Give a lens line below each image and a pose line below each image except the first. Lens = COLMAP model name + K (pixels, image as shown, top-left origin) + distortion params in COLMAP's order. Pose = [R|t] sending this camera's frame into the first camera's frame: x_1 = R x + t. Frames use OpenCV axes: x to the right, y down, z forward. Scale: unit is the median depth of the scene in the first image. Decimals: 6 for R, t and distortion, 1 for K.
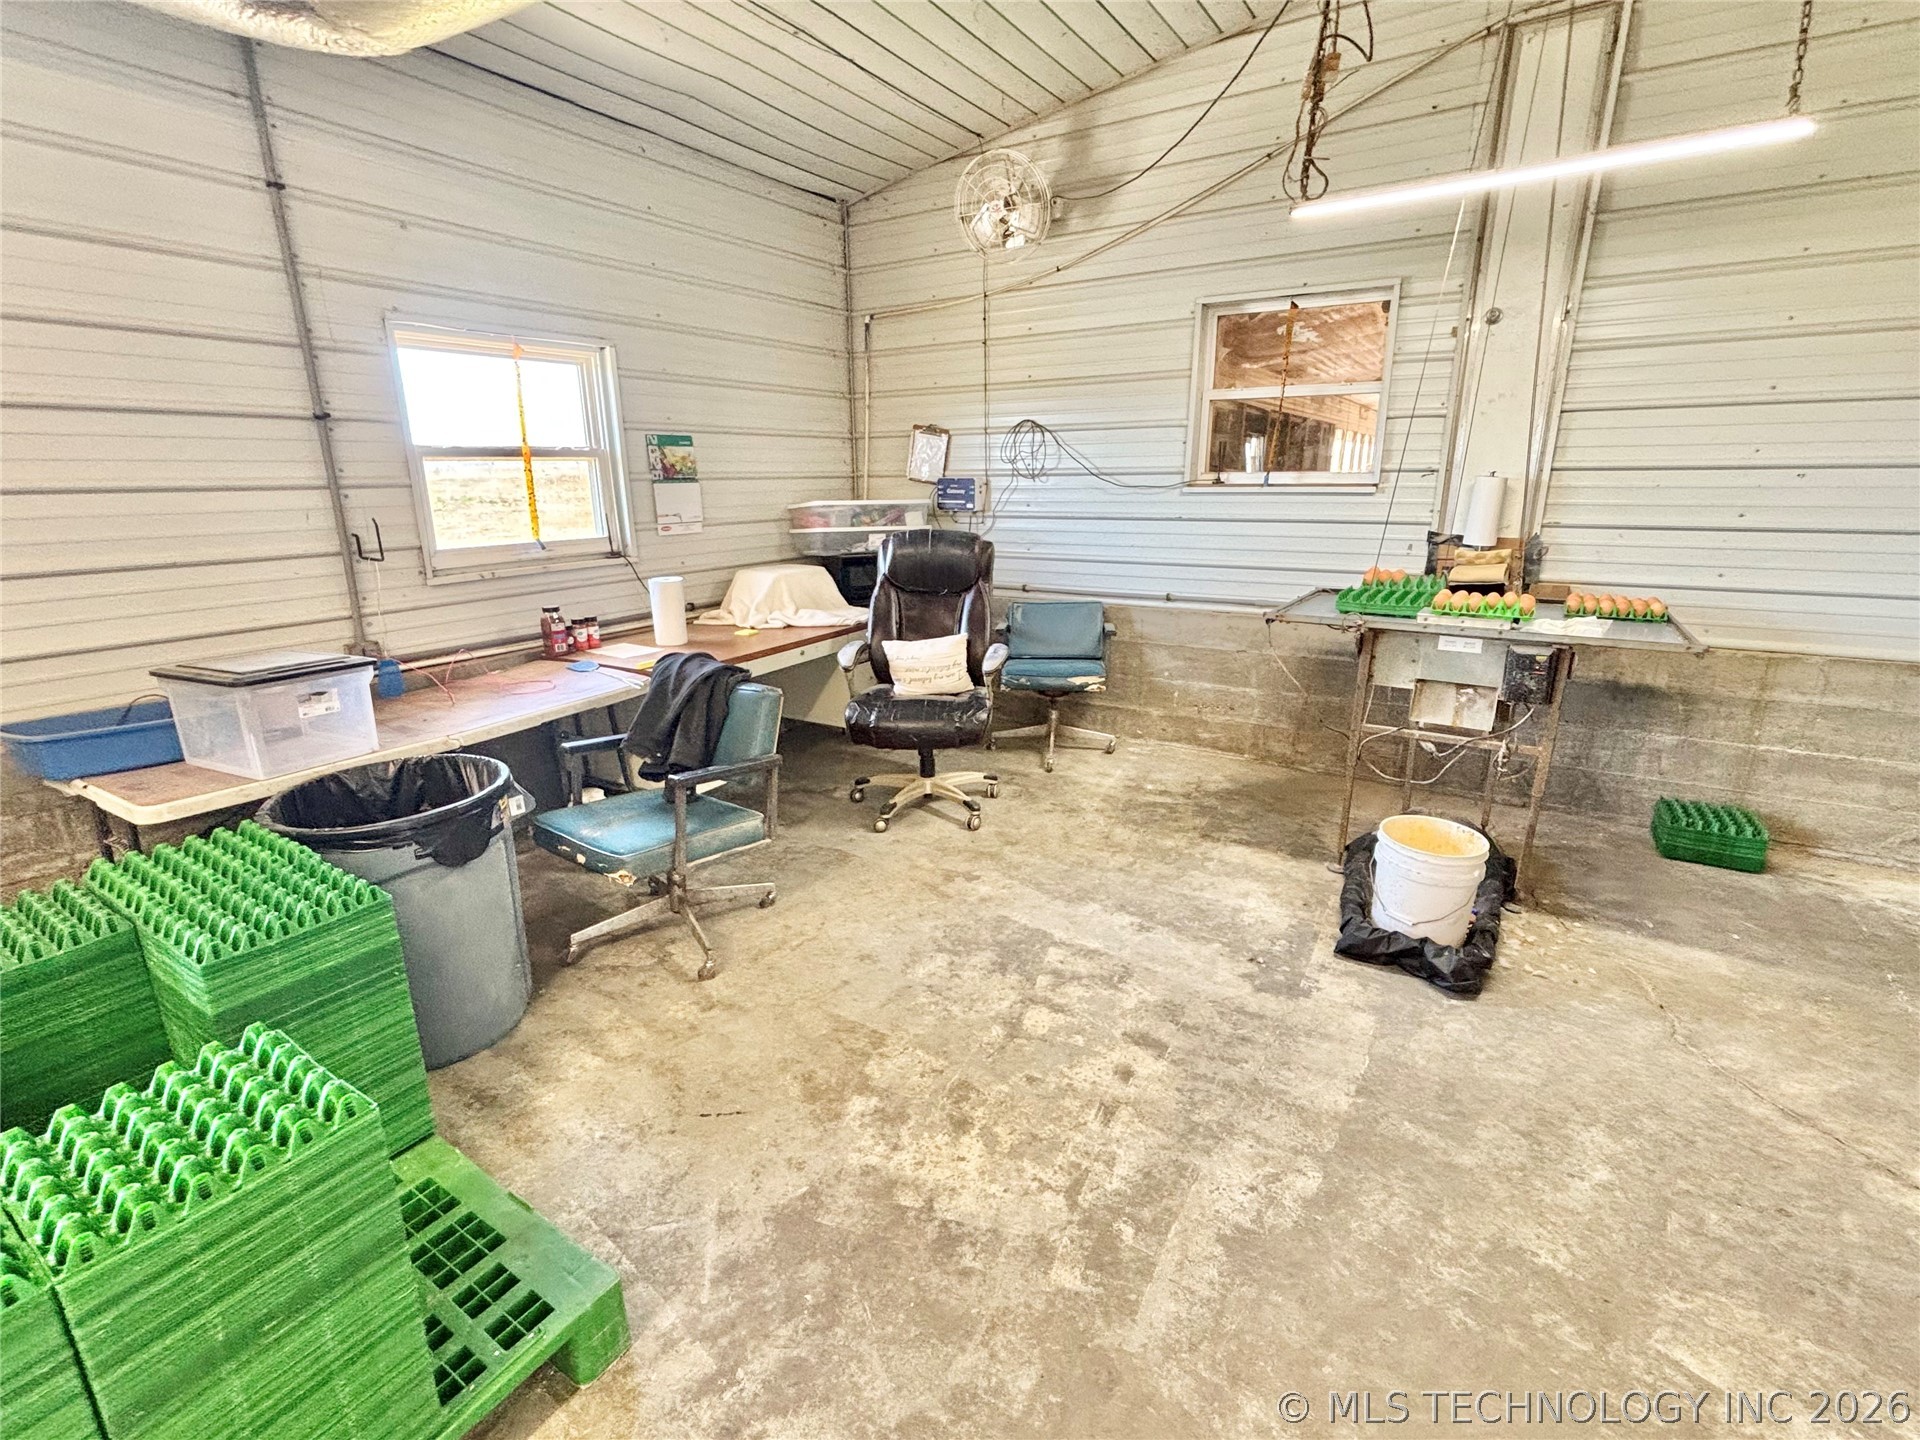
lens RADIAL K [[870.6, 0, 962.0], [0, 870.6, 712.2], [0, 0, 1]] dist [0.009222, -0.001083]
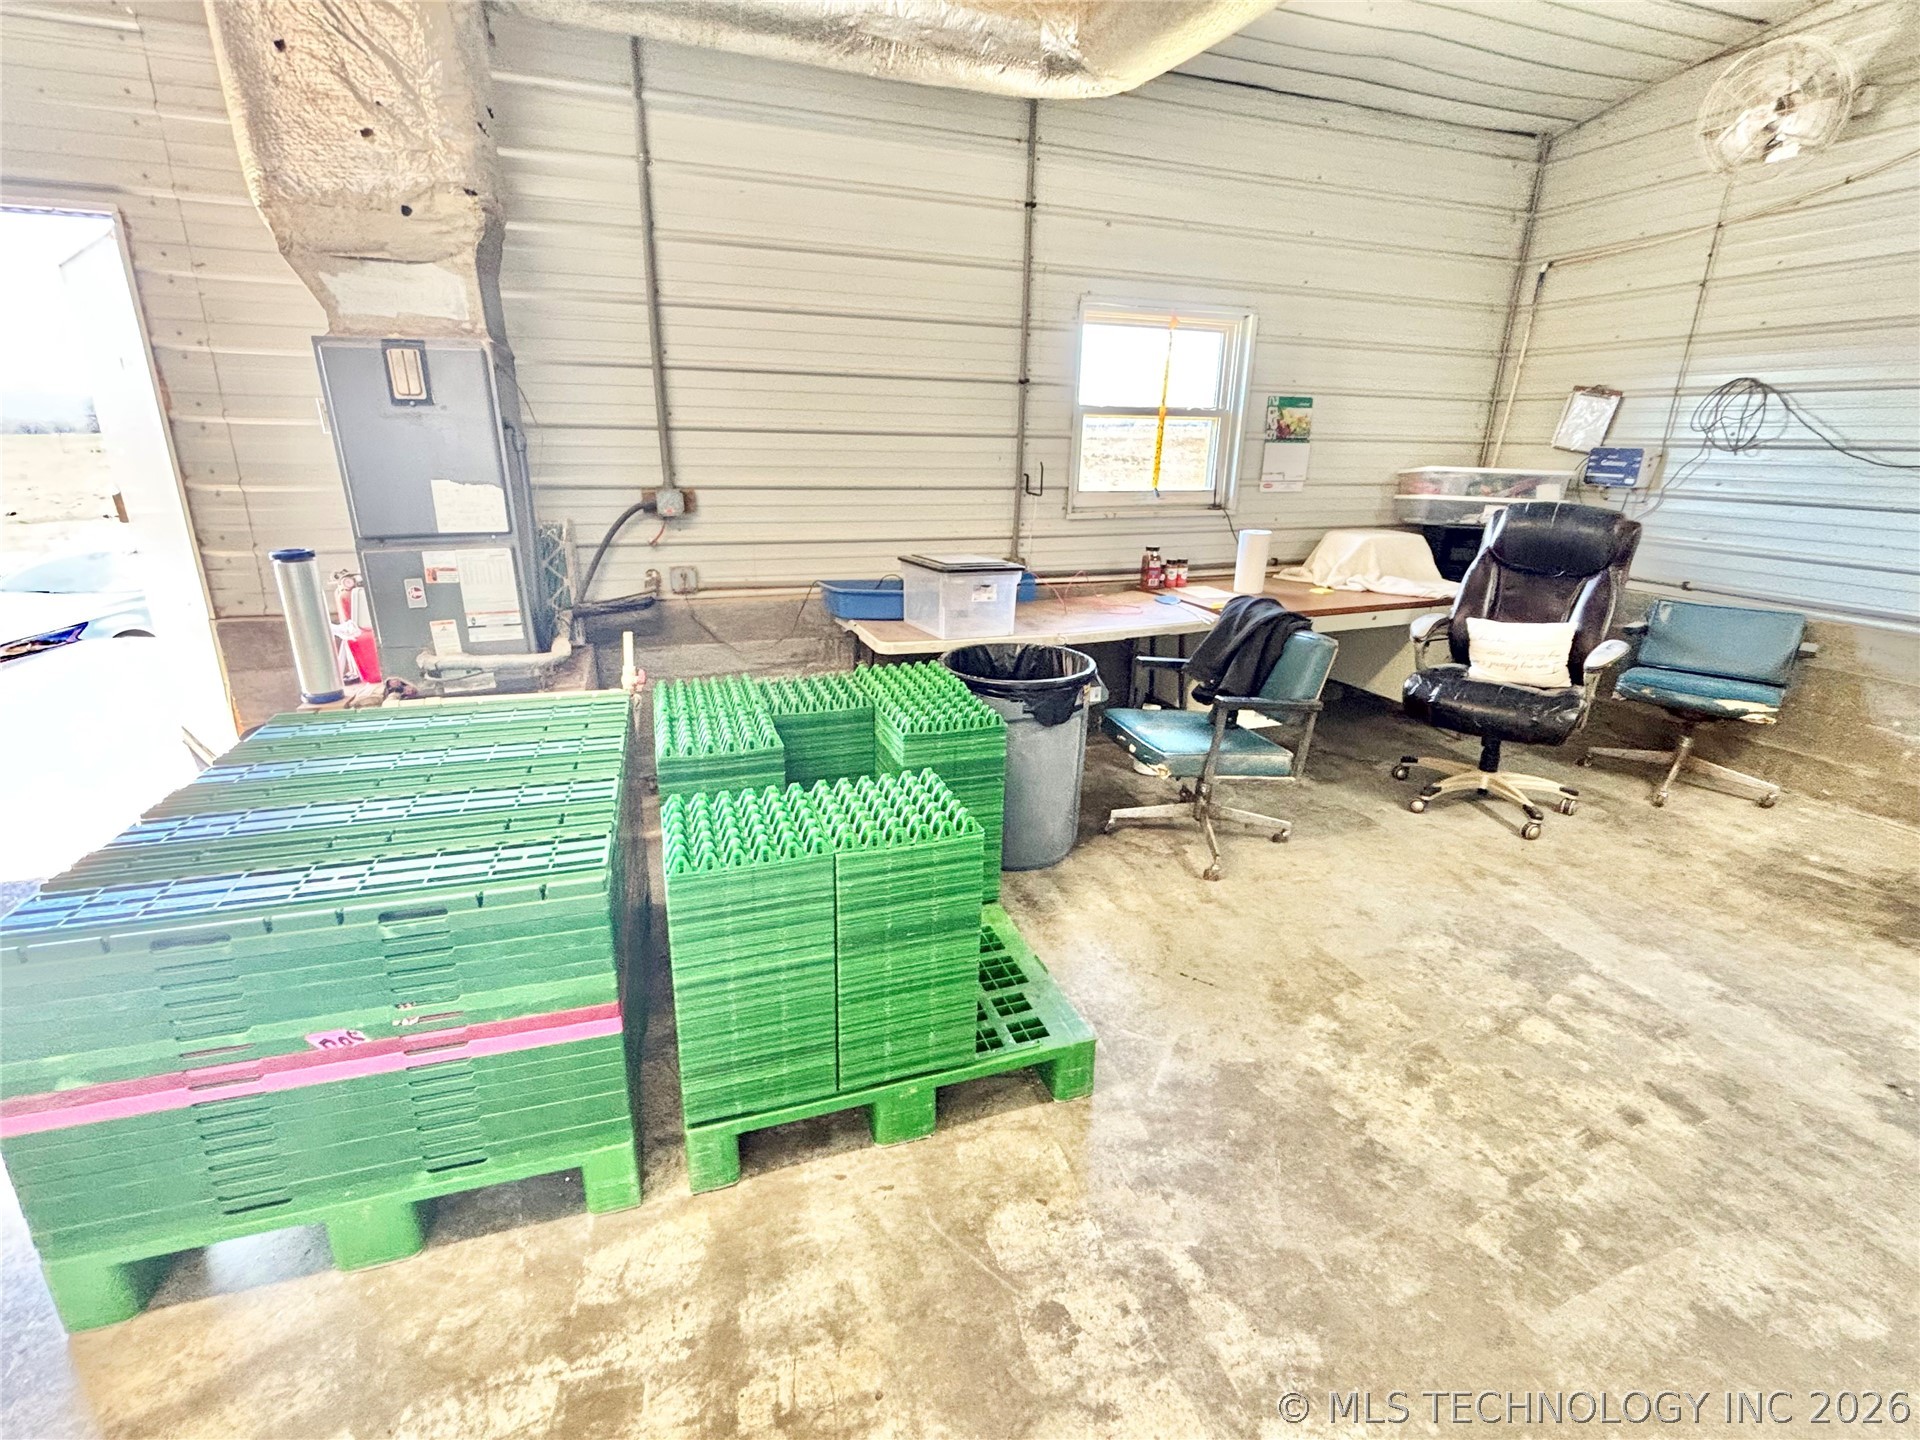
lens RADIAL K [[870.6, 0, 962.0], [0, 870.6, 712.2], [0, 0, 1]] dist [0.009222, -0.001083]
pose [[0.789912, 0.212802, -0.575113, 0.043528], [-0.191762, 0.976541, 0.097955, 0.031610], [0.582466, 0.032909, 0.812189, -0.086411]]
